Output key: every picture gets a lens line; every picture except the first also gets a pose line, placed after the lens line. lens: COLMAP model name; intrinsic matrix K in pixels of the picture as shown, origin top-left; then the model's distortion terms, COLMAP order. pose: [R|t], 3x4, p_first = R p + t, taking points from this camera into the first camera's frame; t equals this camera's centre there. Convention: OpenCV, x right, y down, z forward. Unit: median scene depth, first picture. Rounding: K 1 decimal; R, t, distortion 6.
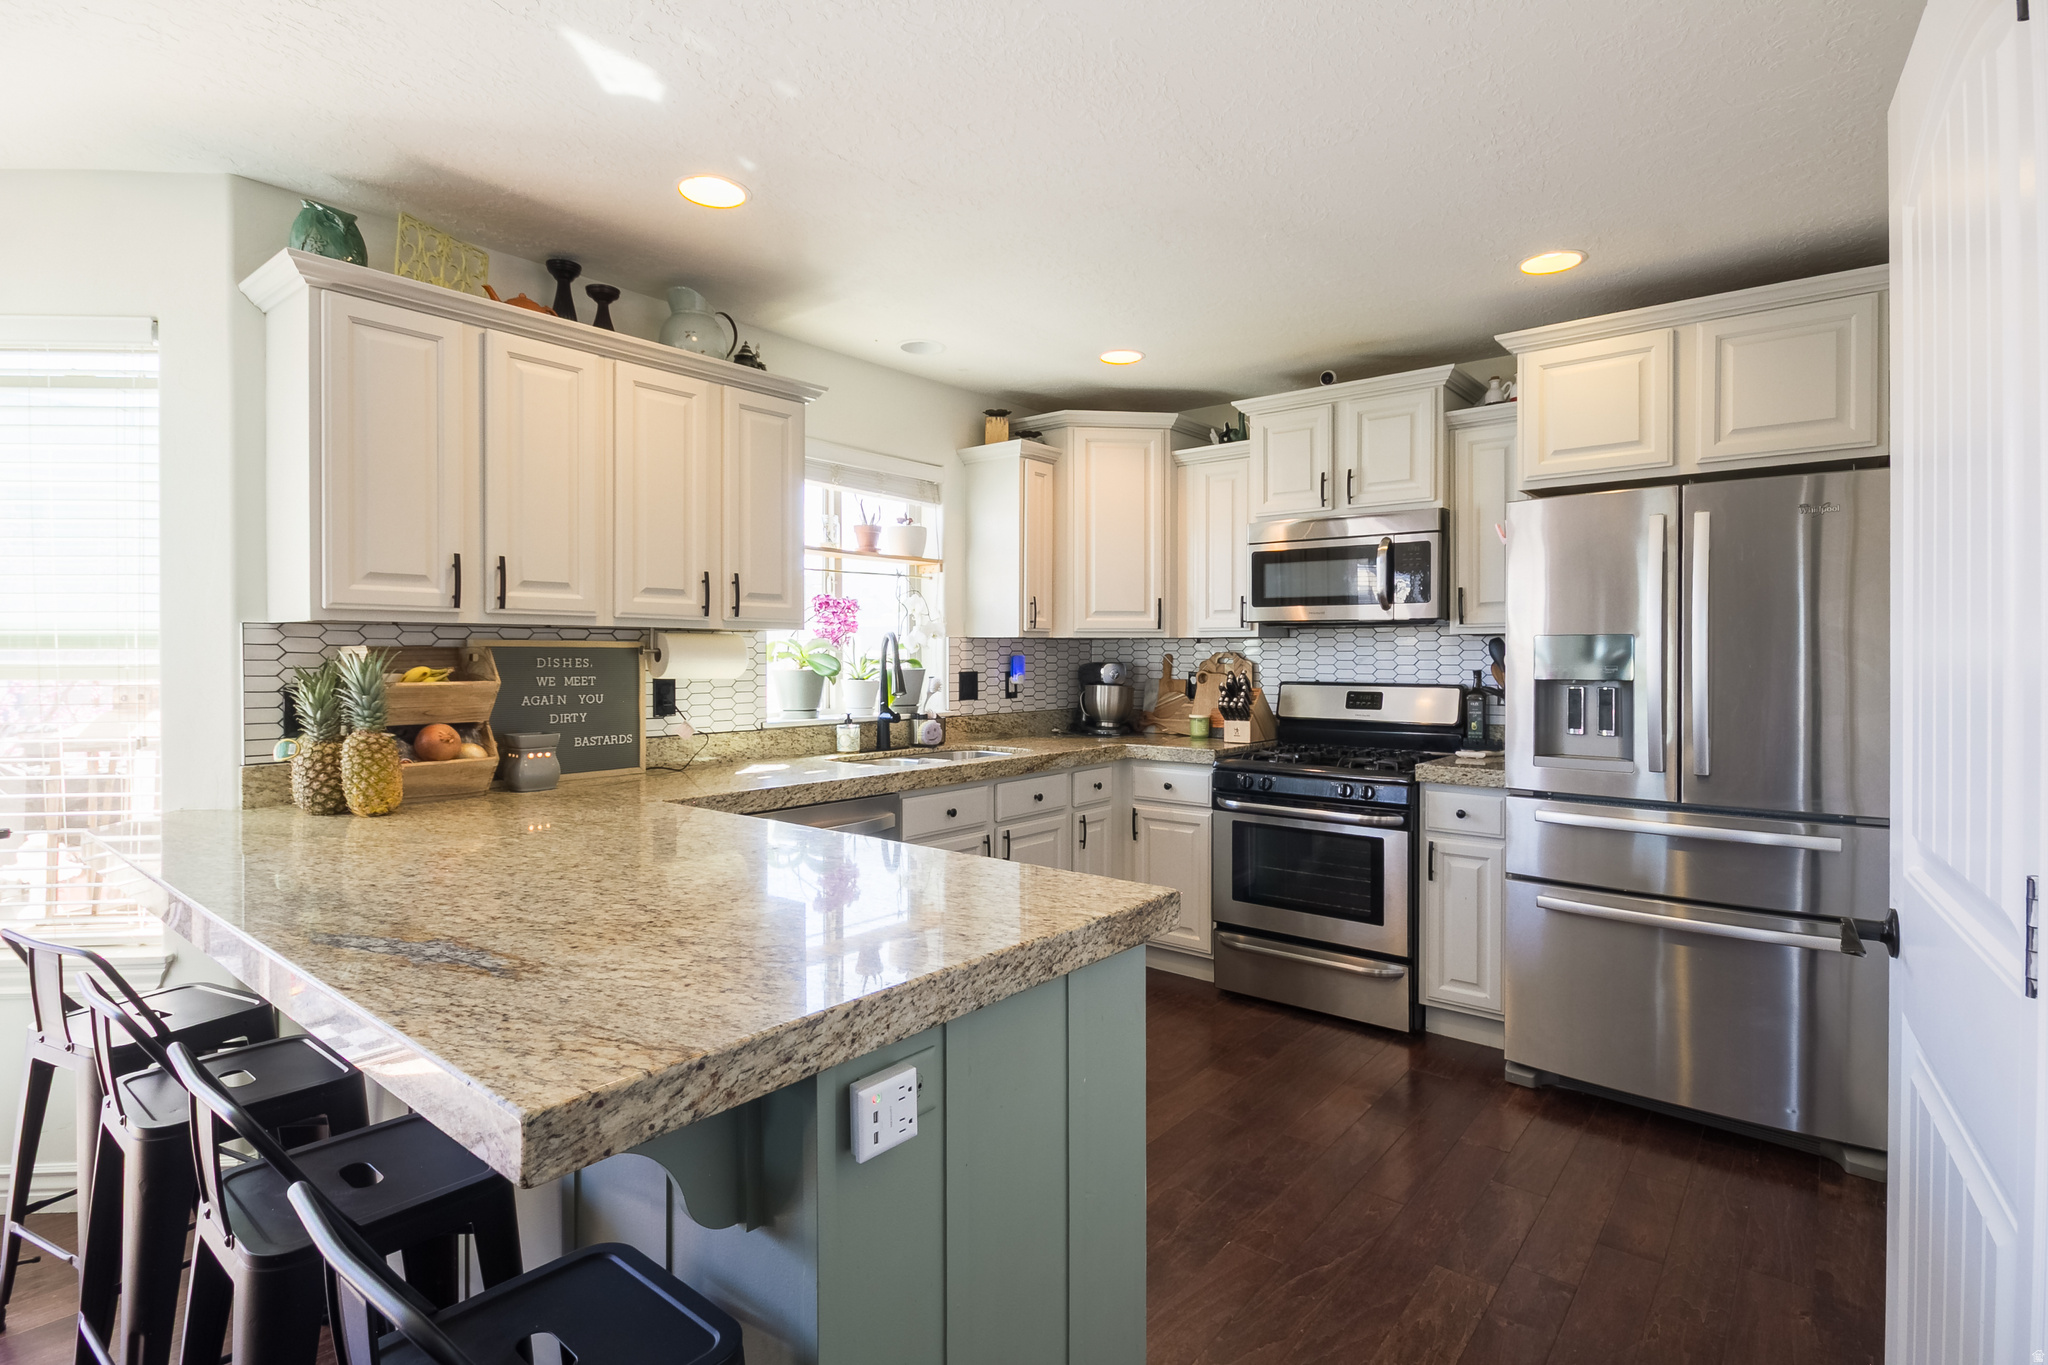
lens RADIAL K [[1011.6, 0, 1025.8], [0, 1011.6, 656.1], [0, 0, 1]] dist [-0.000887, -0.001049]
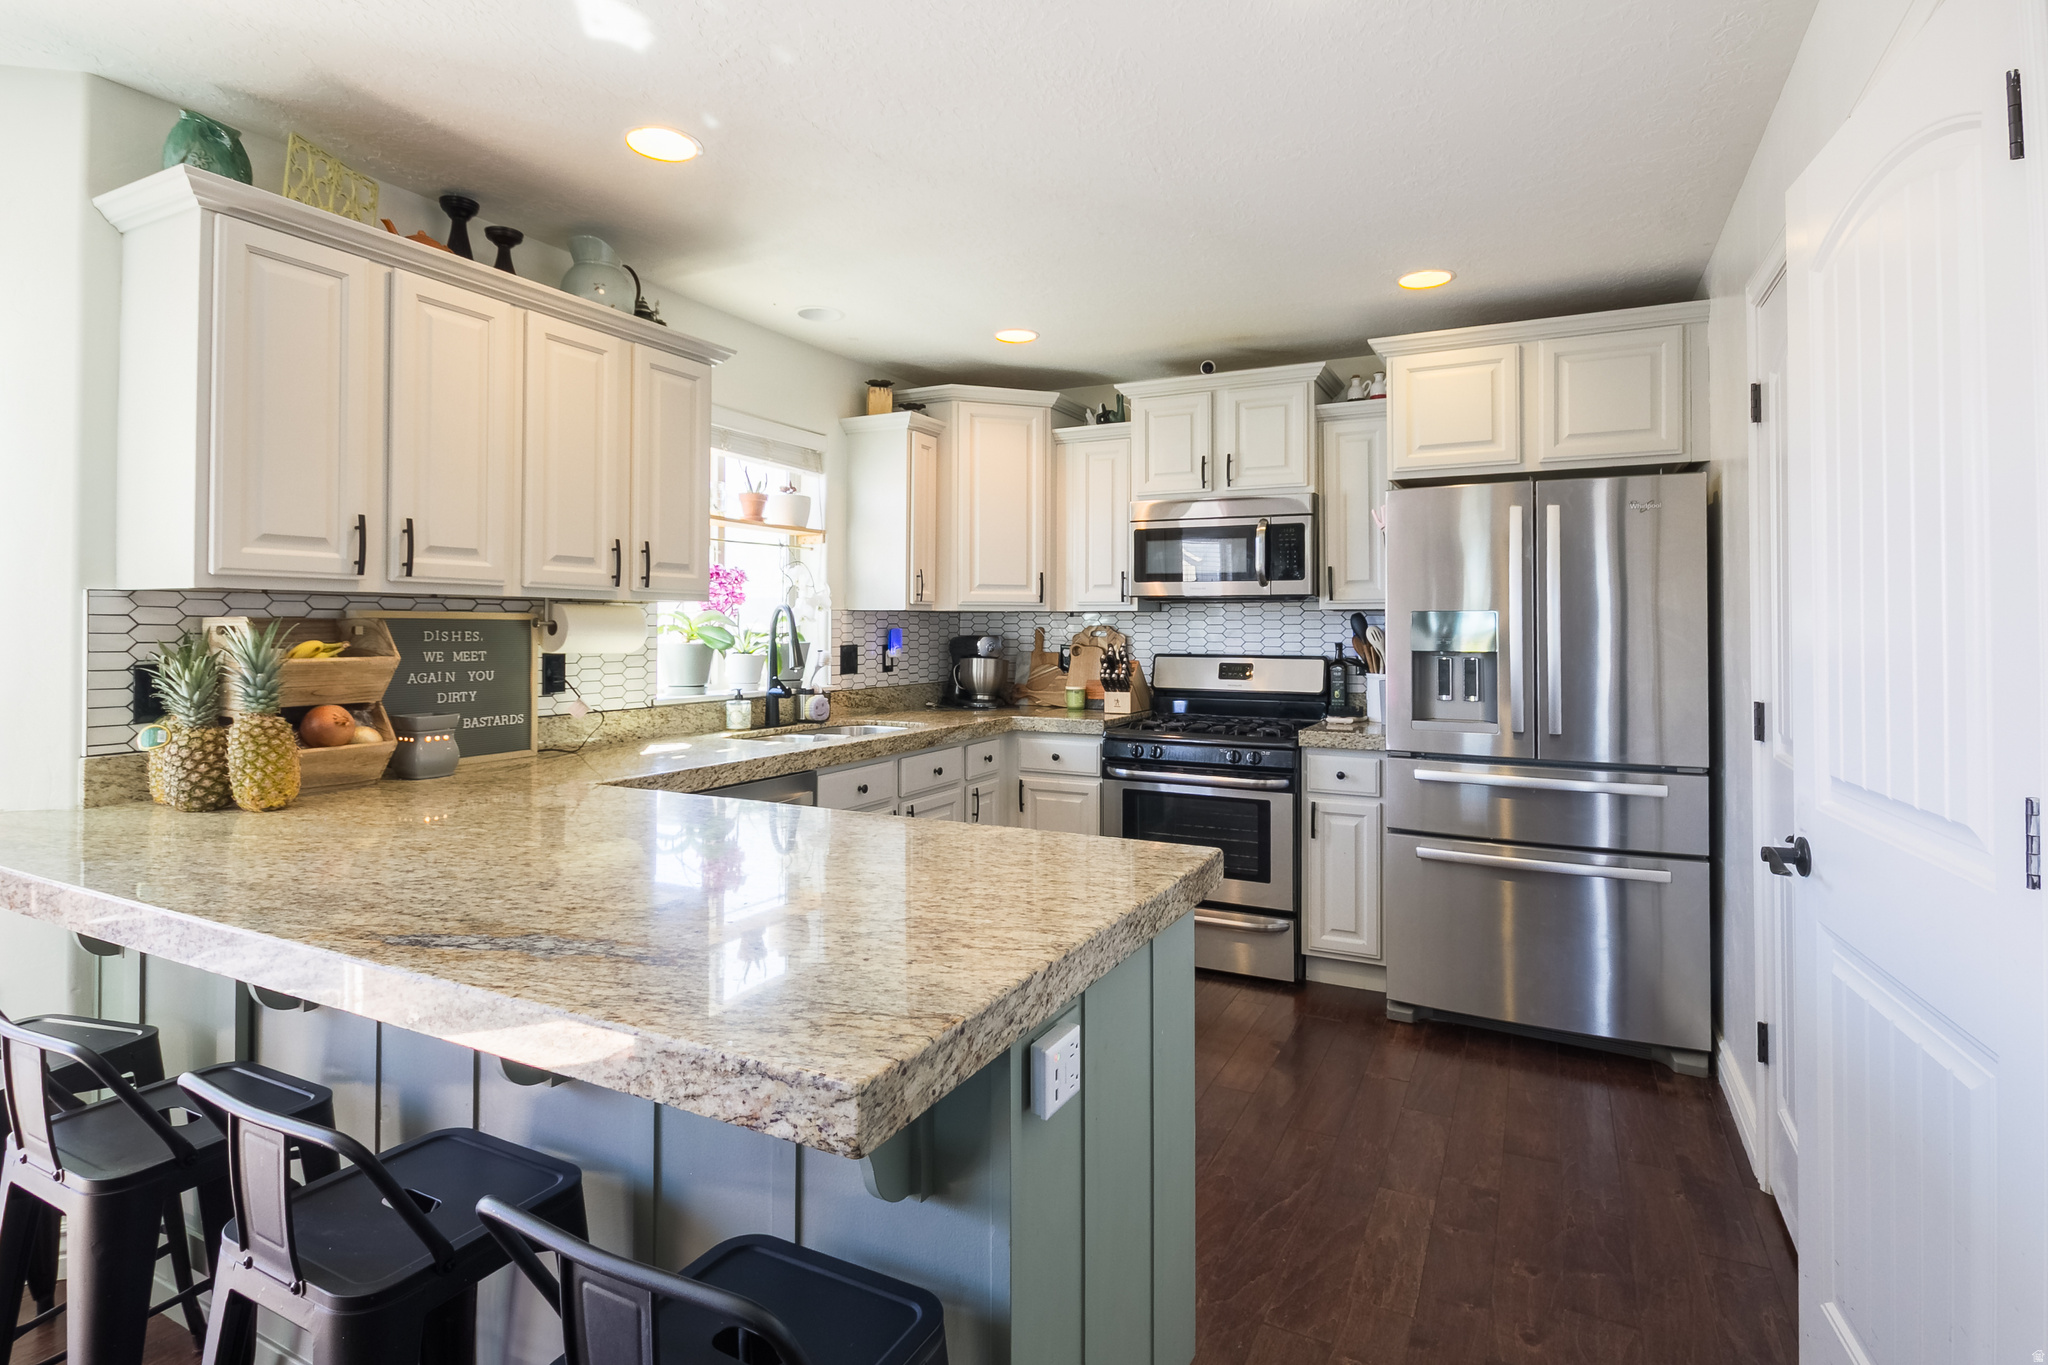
lens RADIAL K [[1031.4, 0, 1019.4], [0, 1031.4, 606.9], [0, 0, 1]] dist [-0.002029, -0.000873]
pose [[0.977496, 0.005842, 0.210873, -0.154191], [-0.001423, 0.999776, -0.021097, -0.000891], [-0.210949, 0.020322, 0.977286, -0.014002]]
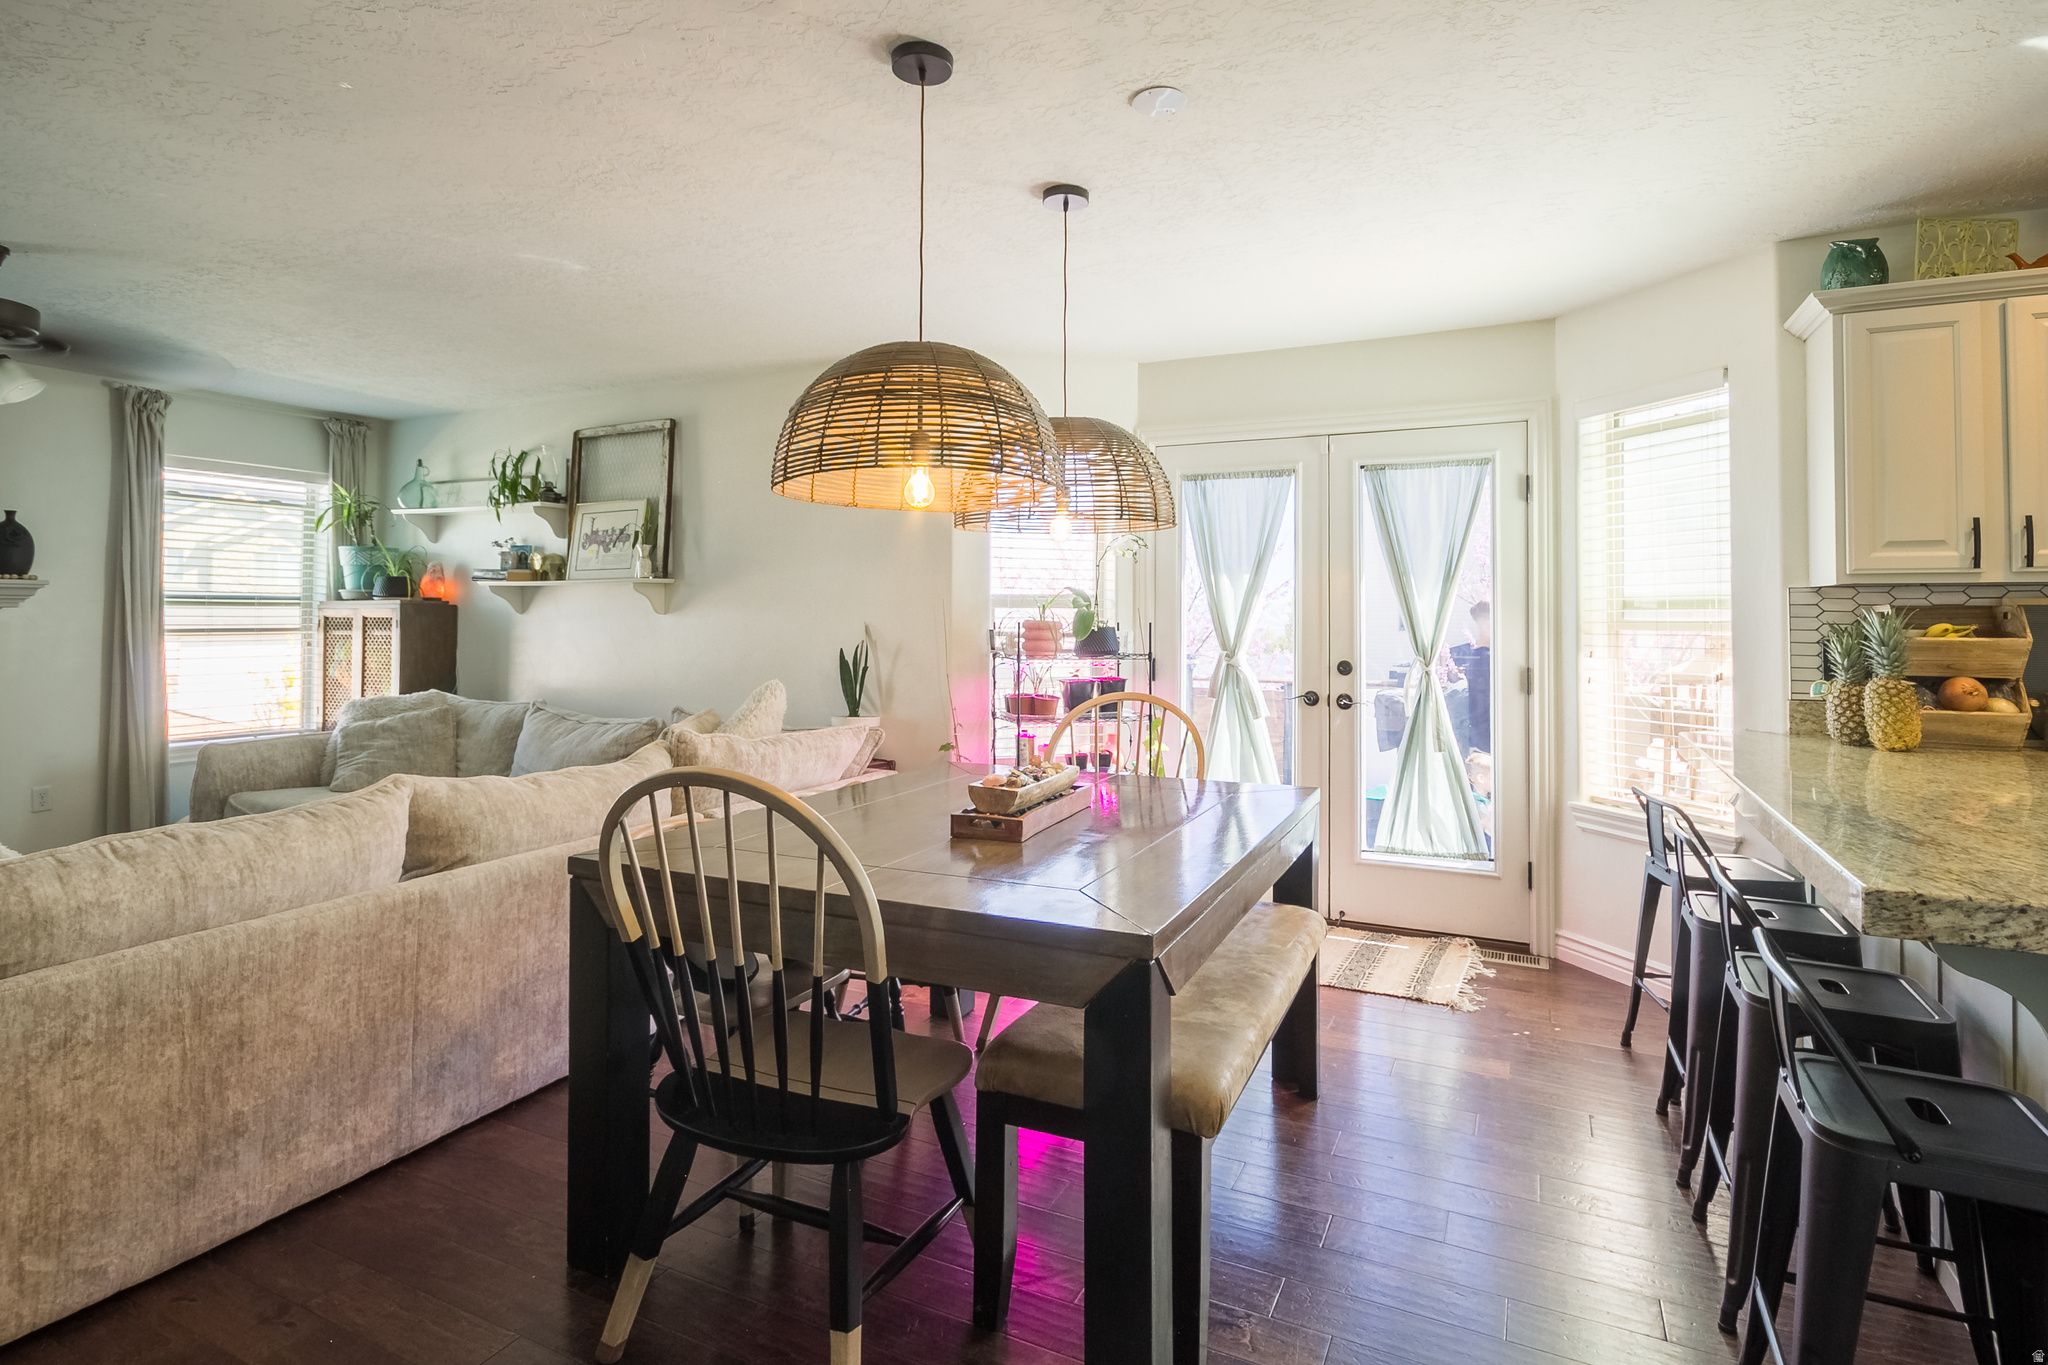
lens RADIAL K [[1032.1, 0, 1044.5], [0, 1032.1, 595.8], [0, 0, 1]] dist [0.004558, -0.006546]
pose [[0.237253, -0.019988, -0.971242, 0.219671], [-0.006448, 0.999734, -0.022150, 0.009706], [0.971427, 0.011517, 0.237061, -0.180965]]
